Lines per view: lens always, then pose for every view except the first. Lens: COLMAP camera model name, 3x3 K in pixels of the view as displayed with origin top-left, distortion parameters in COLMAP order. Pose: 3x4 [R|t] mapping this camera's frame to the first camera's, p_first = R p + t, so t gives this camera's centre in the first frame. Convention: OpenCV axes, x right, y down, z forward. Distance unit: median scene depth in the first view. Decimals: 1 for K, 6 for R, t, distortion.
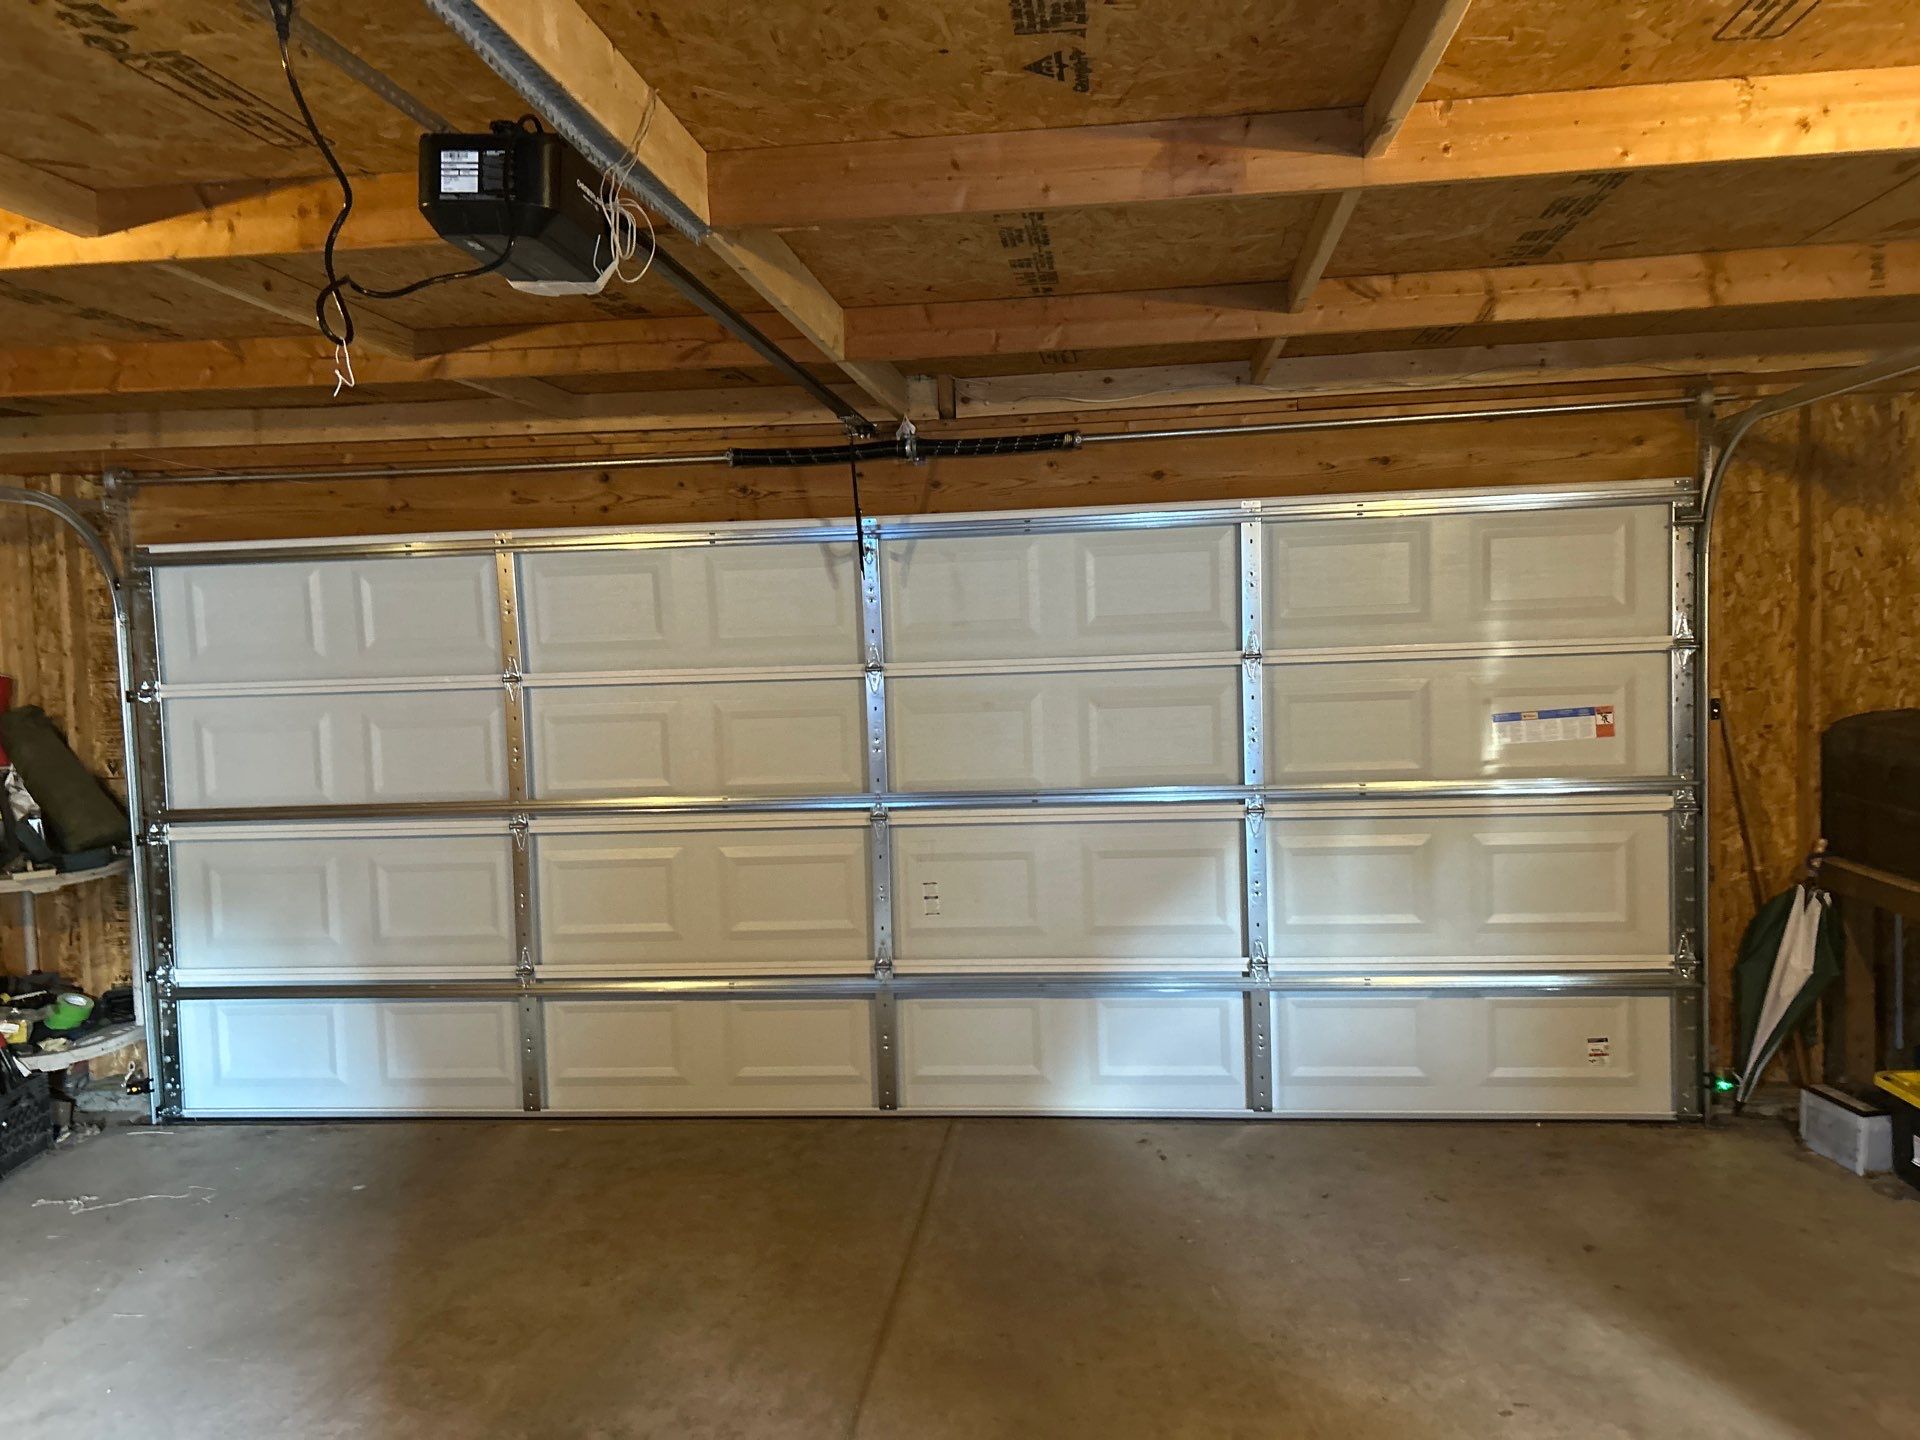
lens RADIAL K [[1429.0, 0, 959.4], [0, 1429.0, 722.8], [0, 0, 1]] dist [0.055752, -0.057708]
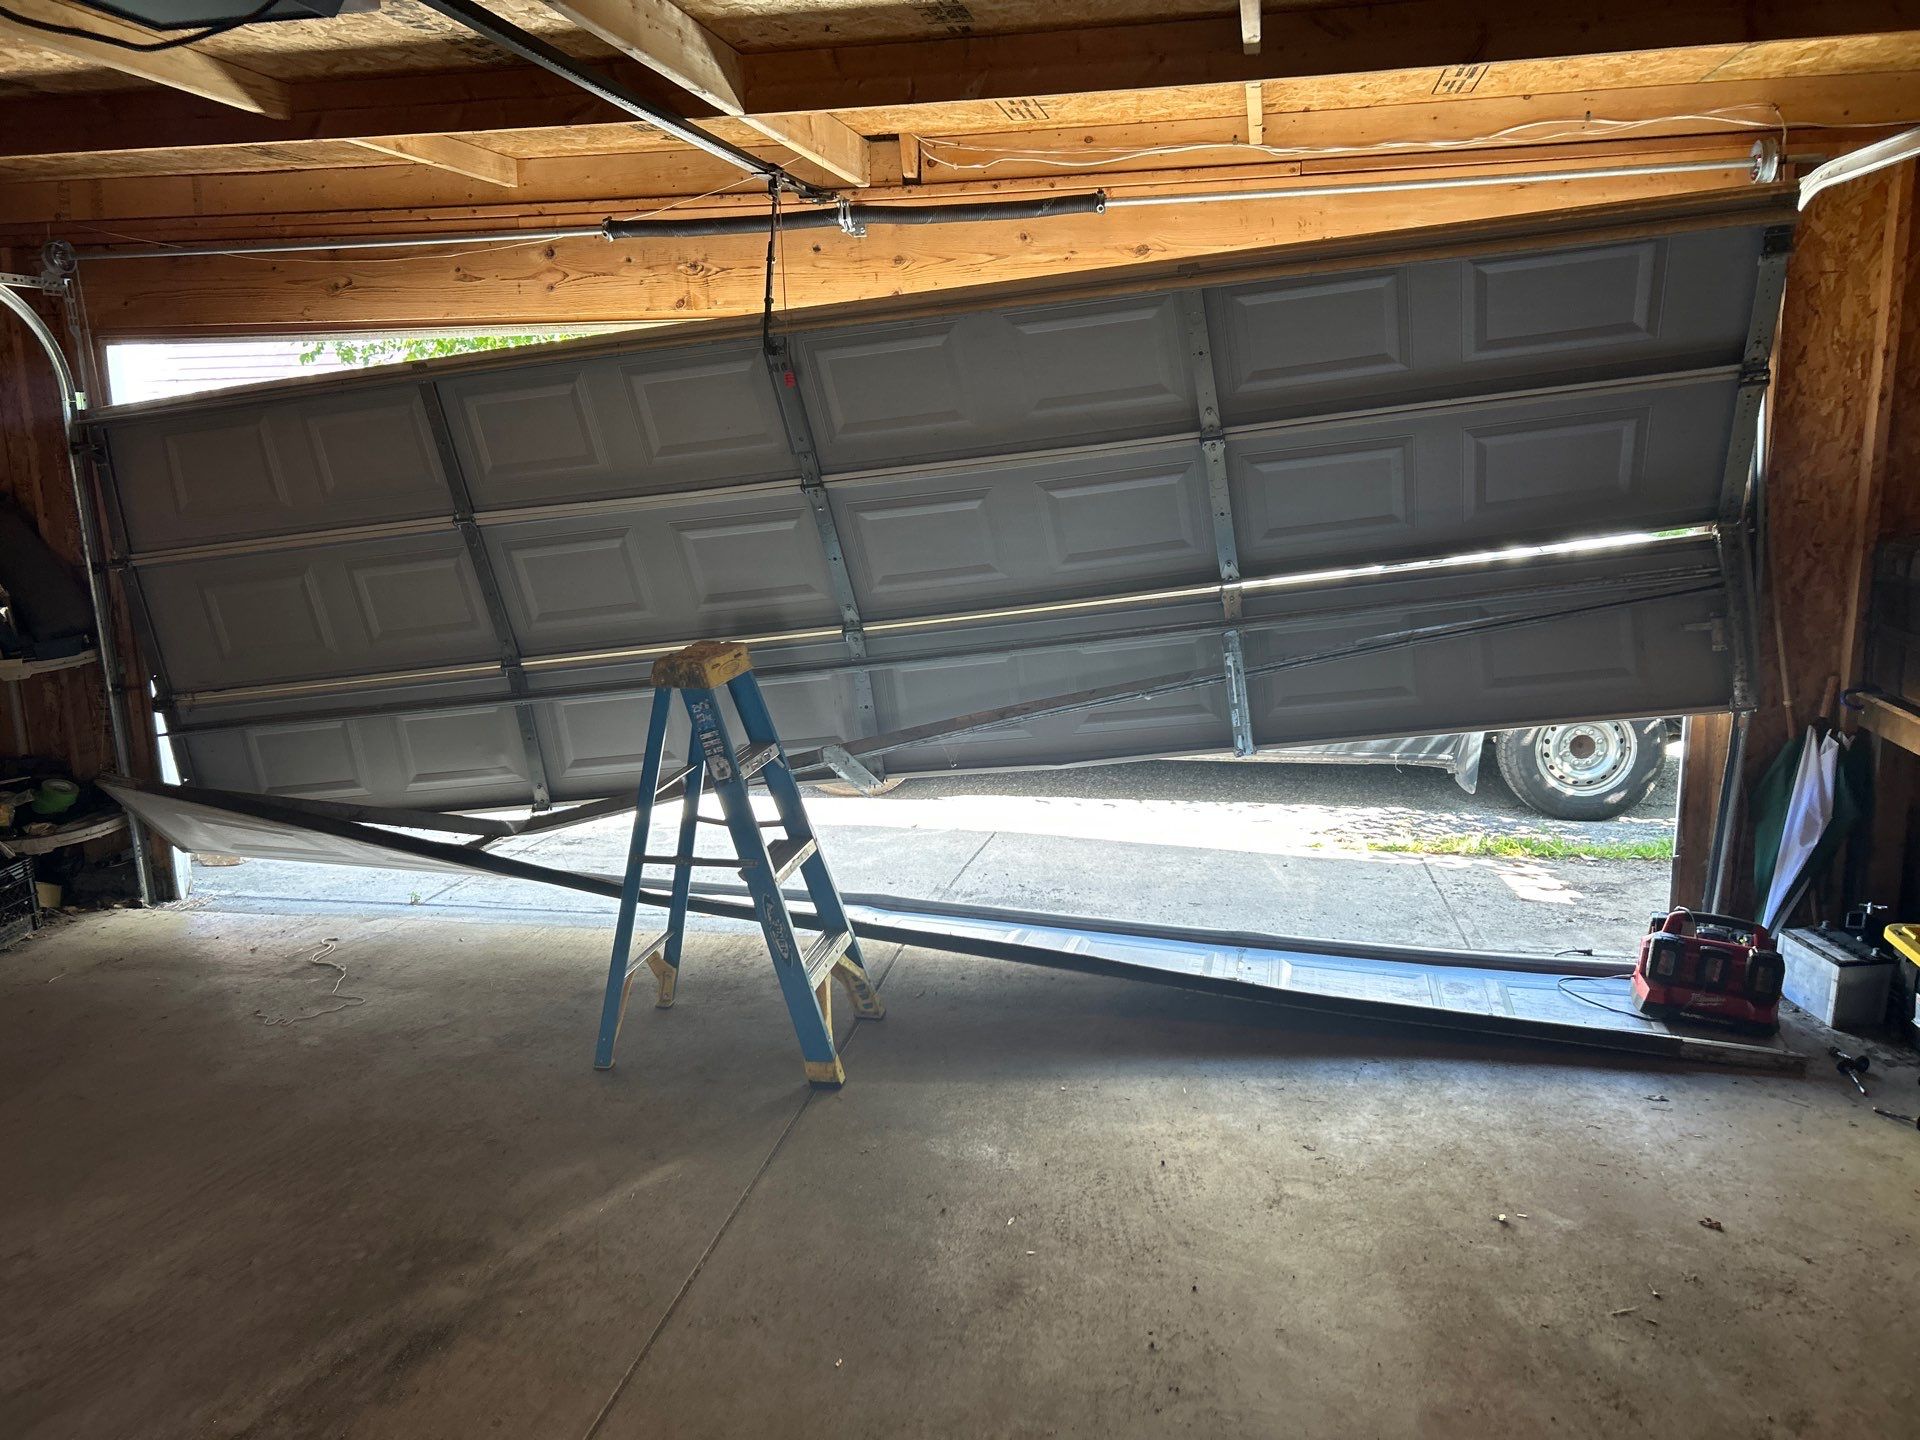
lens RADIAL K [[1429.0, 0, 962.3], [0, 1429.0, 726.7], [0, 0, 1]] dist [0.055752, -0.057708]
pose [[0.996346, 0.027232, -0.080952, 0.105141], [-0.014459, 0.987907, 0.154371, -0.015882], [0.084177, -0.152637, 0.984691, 0.060548]]
